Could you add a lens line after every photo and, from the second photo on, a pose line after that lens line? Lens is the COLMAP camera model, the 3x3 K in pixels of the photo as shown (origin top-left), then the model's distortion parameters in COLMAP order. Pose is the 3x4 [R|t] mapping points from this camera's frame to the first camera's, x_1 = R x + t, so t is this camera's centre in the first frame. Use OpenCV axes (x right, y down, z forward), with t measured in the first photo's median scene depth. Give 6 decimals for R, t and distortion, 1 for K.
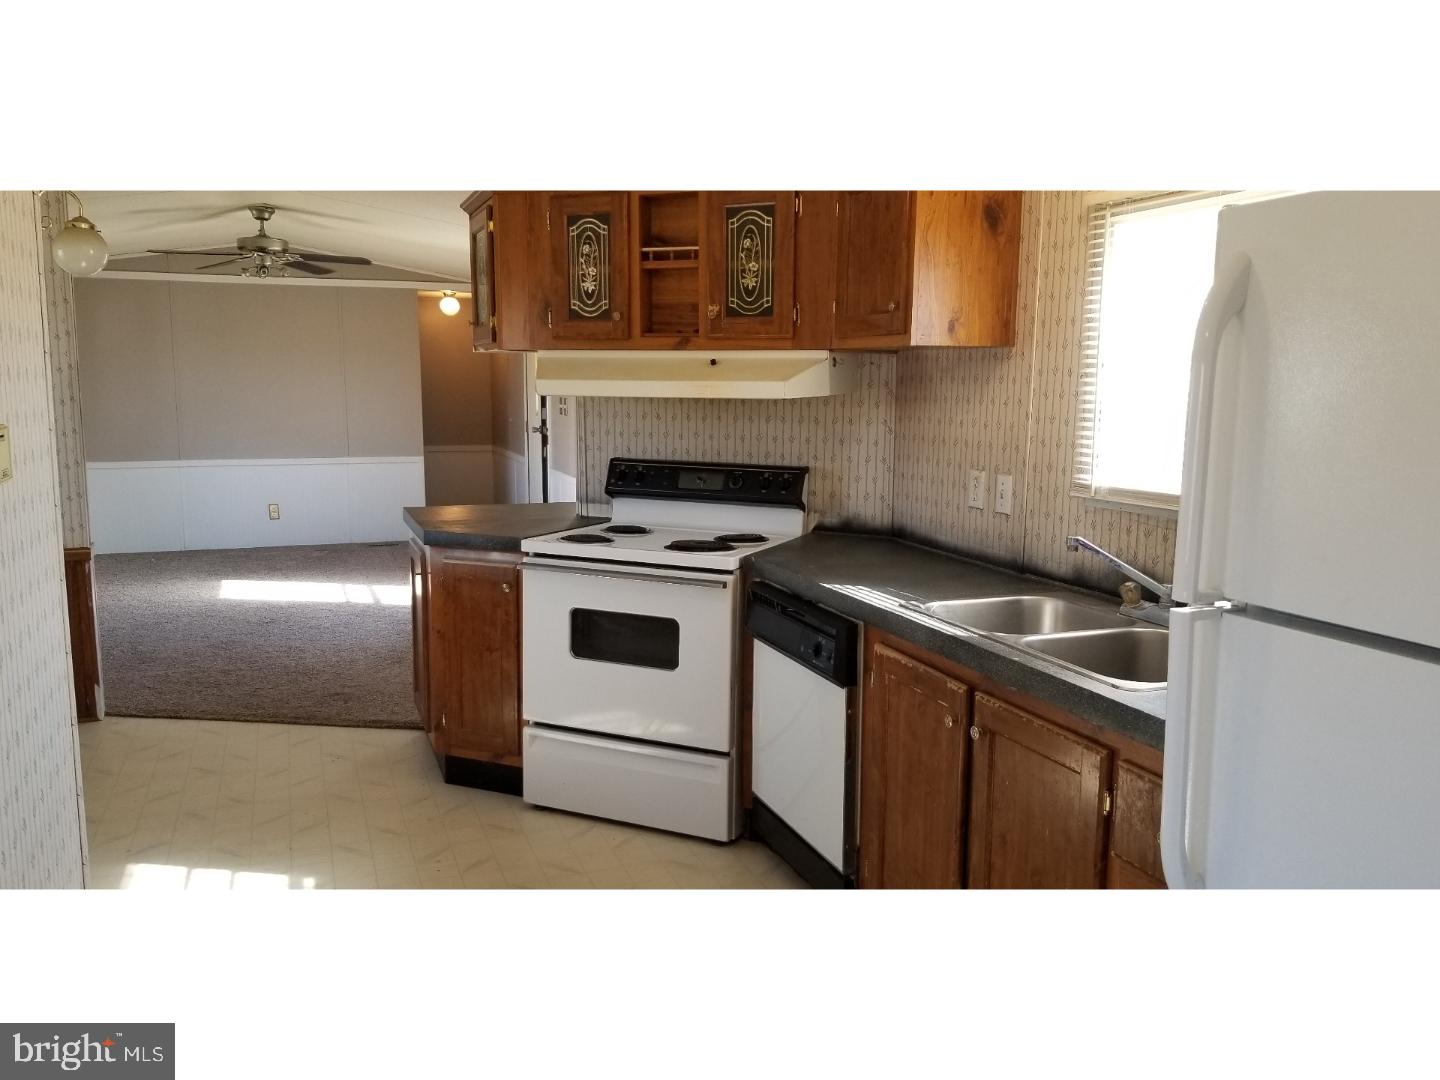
lens RADIAL K [[1097.6, 0, 720.0], [0, 1097.6, 540.0], [0, 0, 1]] dist [0.101042, -0.001745]
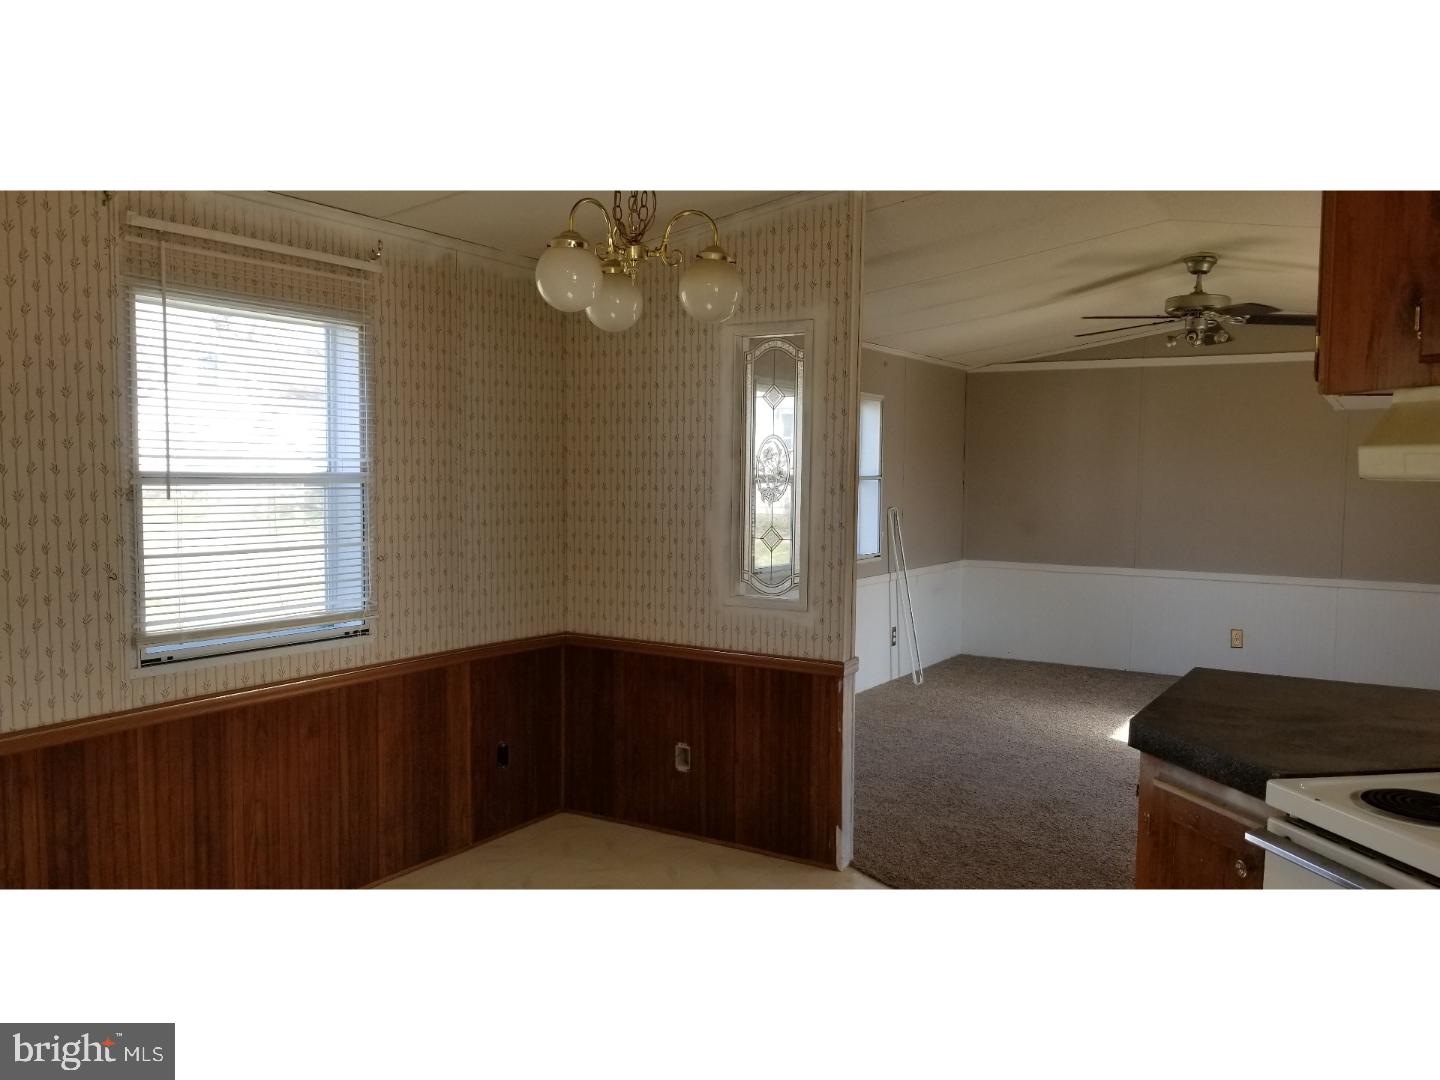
lens RADIAL K [[1122.3, 0, 720.0], [0, 1122.3, 540.0], [0, 0, 1]] dist [-0.005882, -0.003747]
pose [[0.595564, 0.055132, -0.801414, 0.055584], [-0.131157, 0.990929, -0.029299, -0.053656], [0.792528, 0.122560, 0.597393, 0.481072]]
